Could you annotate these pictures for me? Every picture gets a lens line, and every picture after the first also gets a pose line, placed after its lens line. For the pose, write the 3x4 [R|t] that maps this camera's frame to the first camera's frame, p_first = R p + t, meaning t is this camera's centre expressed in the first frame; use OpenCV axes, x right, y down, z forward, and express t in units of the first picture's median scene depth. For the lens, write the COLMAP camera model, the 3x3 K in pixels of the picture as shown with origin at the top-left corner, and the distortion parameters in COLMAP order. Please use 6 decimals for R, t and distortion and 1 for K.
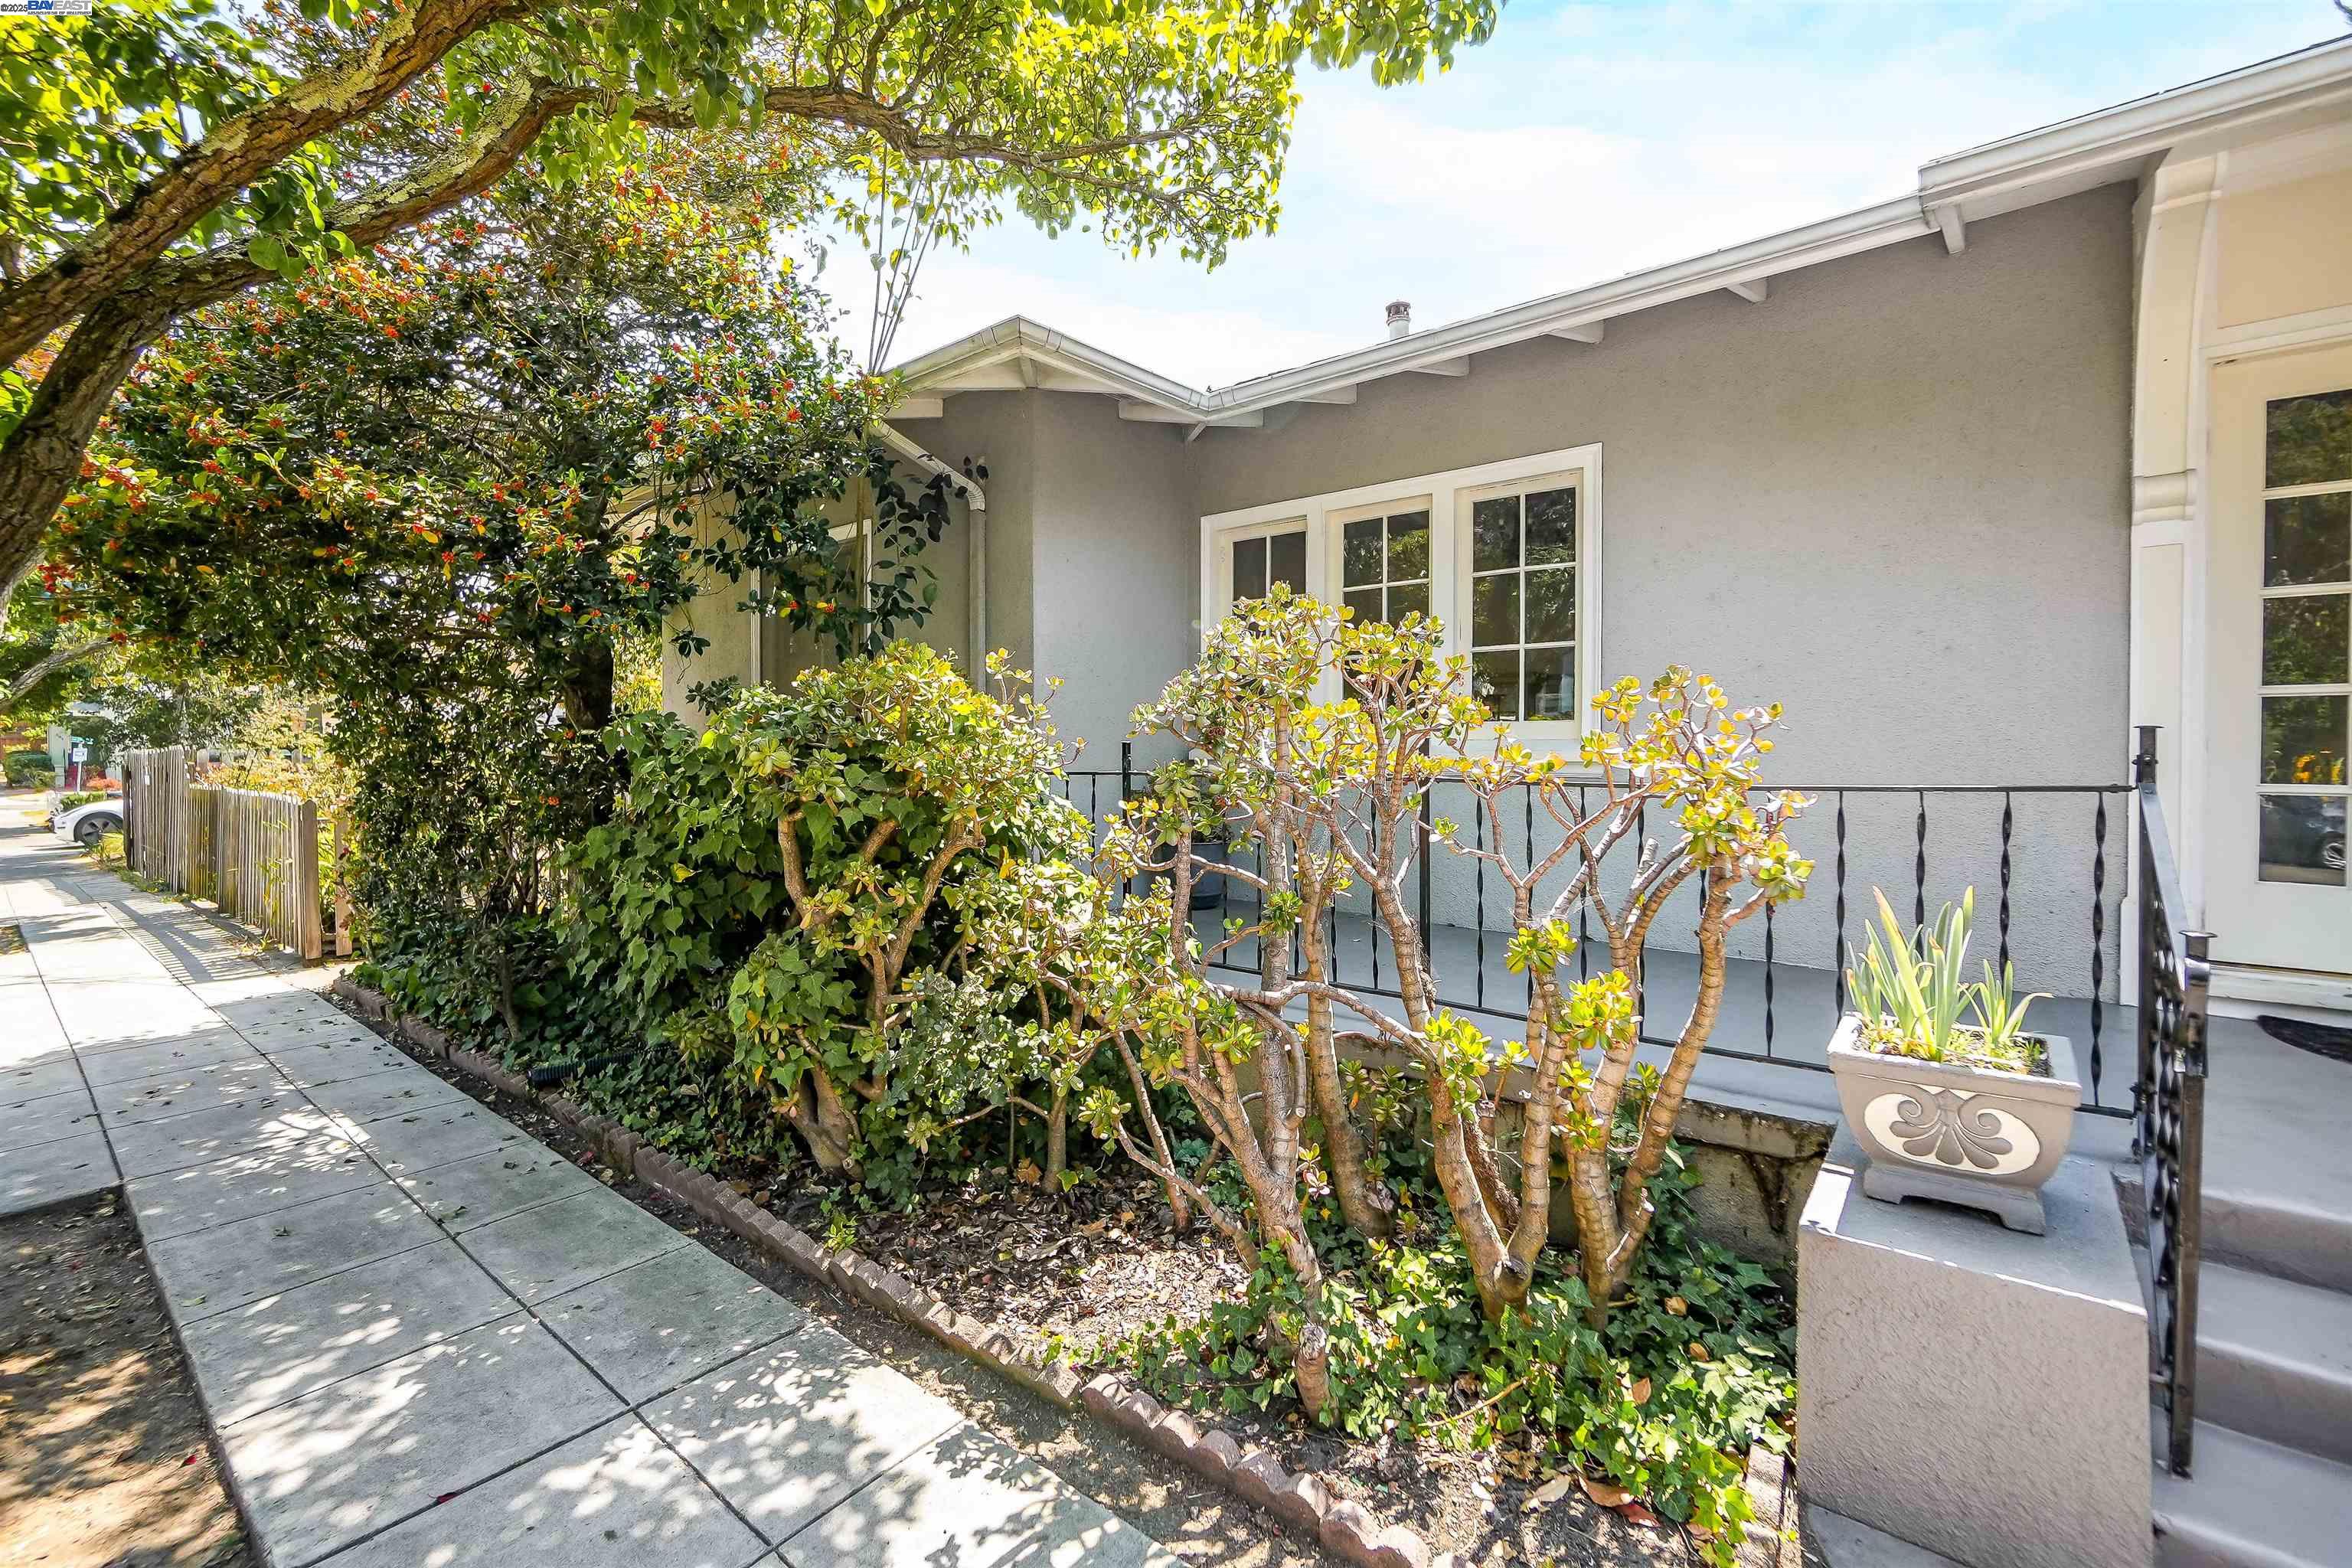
lens RADIAL K [[1044.6, 0, 1162.8], [0, 1044.6, 748.6], [0, 0, 1]] dist [-0.011974, 0.006238]
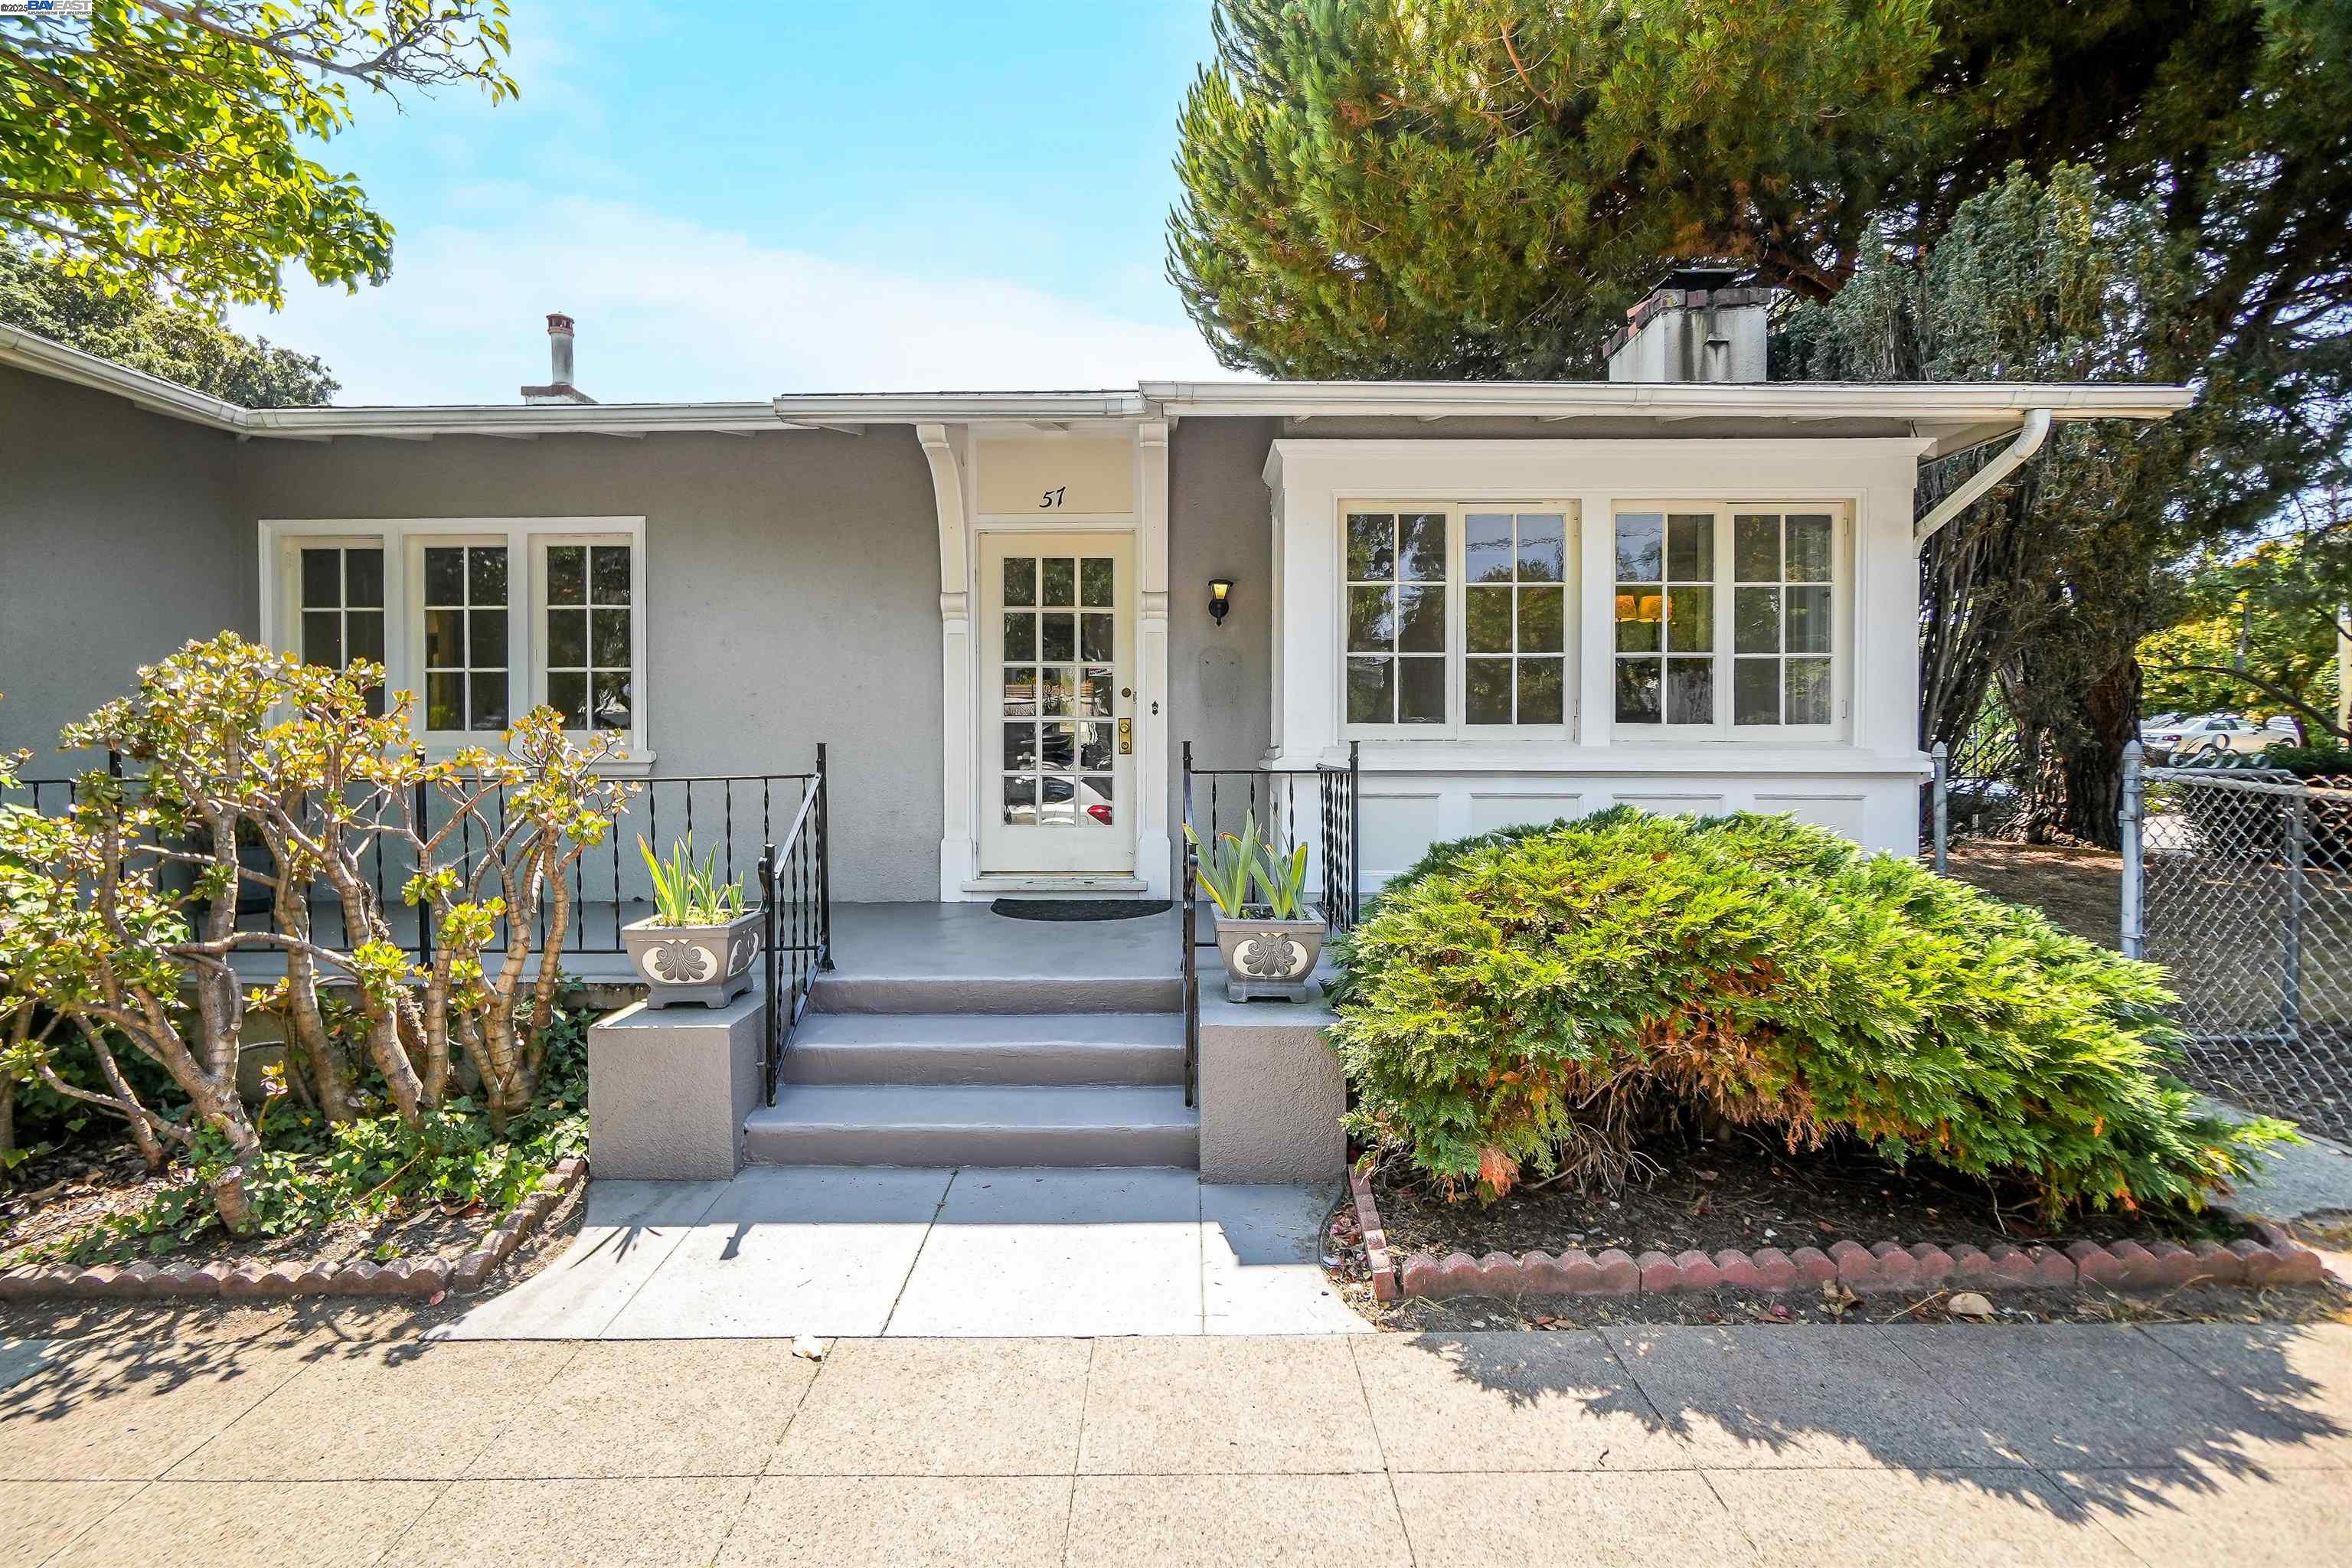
lens RADIAL K [[1039.1, 0, 1207.0], [0, 1039.1, 757.1], [0, 0, 1]] dist [-0.011382, 0.003434]
pose [[0.766542, -0.010603, 0.642107, 0.191575], [0.003460, 0.999917, 0.012381, -0.011900], [-0.642185, -0.007269, 0.766515, -0.663655]]
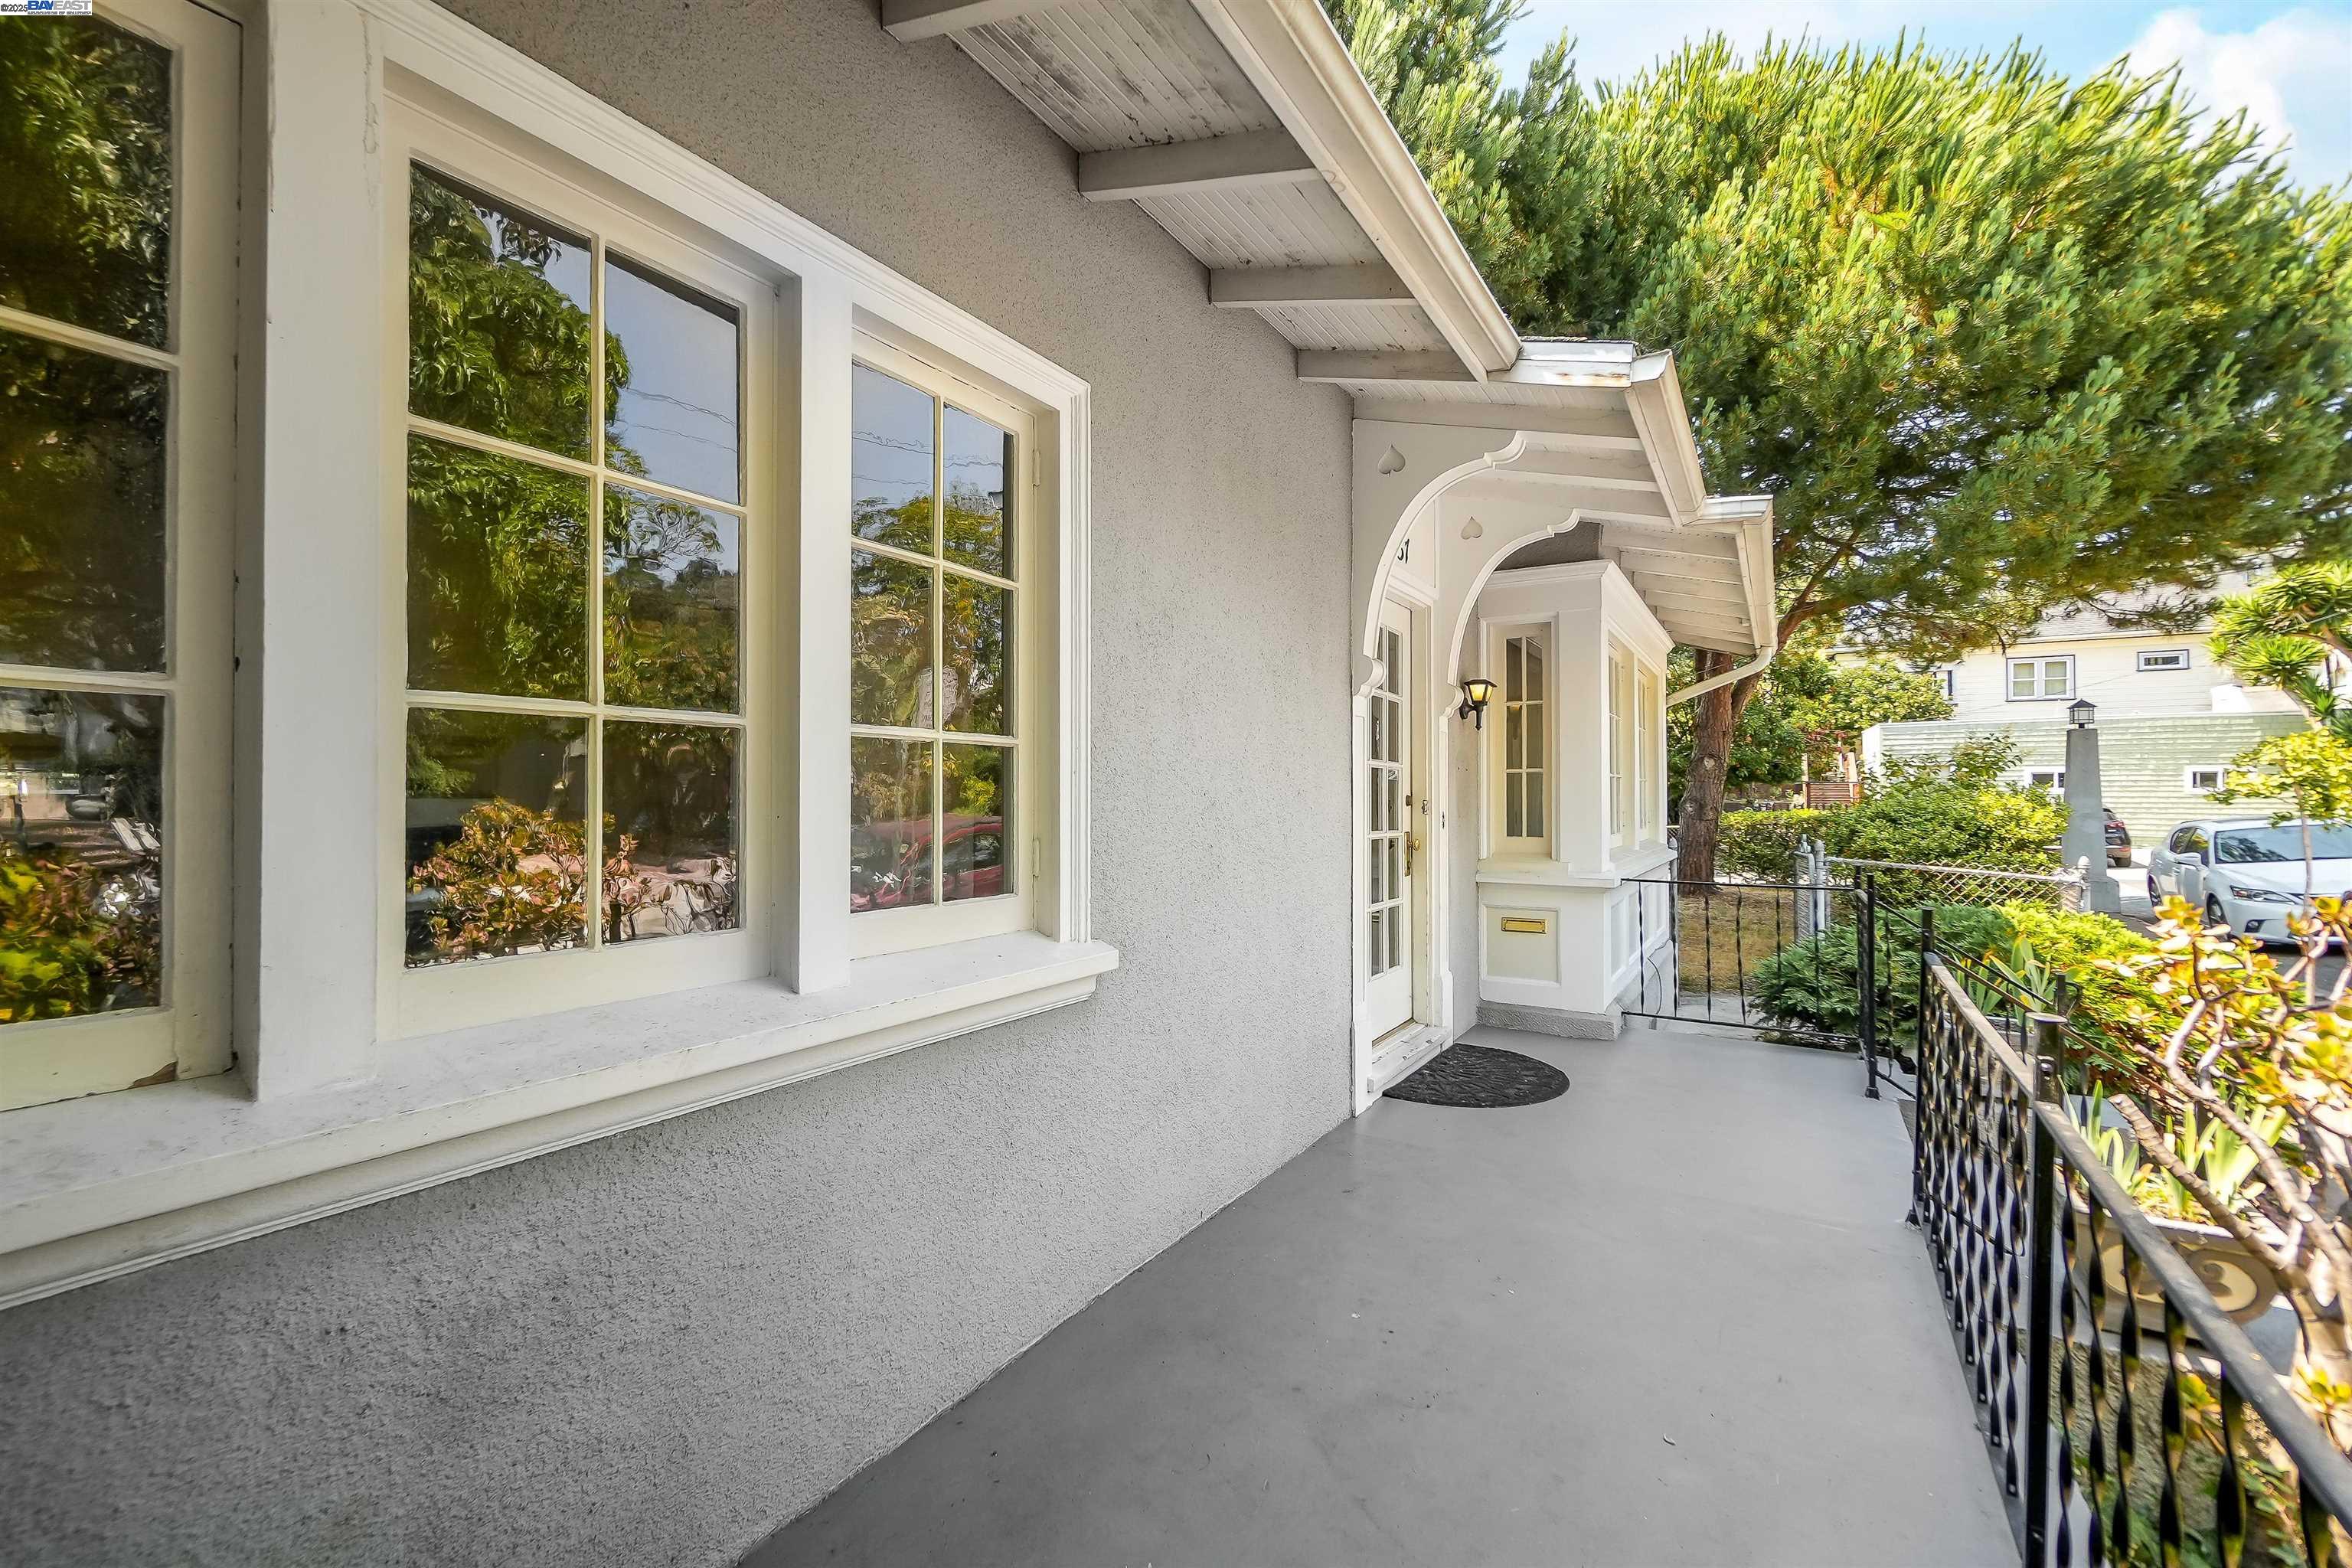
lens RADIAL K [[1005.6, 0, 1186.5], [0, 1005.6, 772.6], [0, 0, 1]] dist [-0.012715, 0.000157]
pose [[-0.162871, 0.016296, 0.986513, -0.151811], [-0.007325, 0.999816, -0.017725, -0.123787], [-0.986620, -0.010113, -0.162722, 1.545692]]
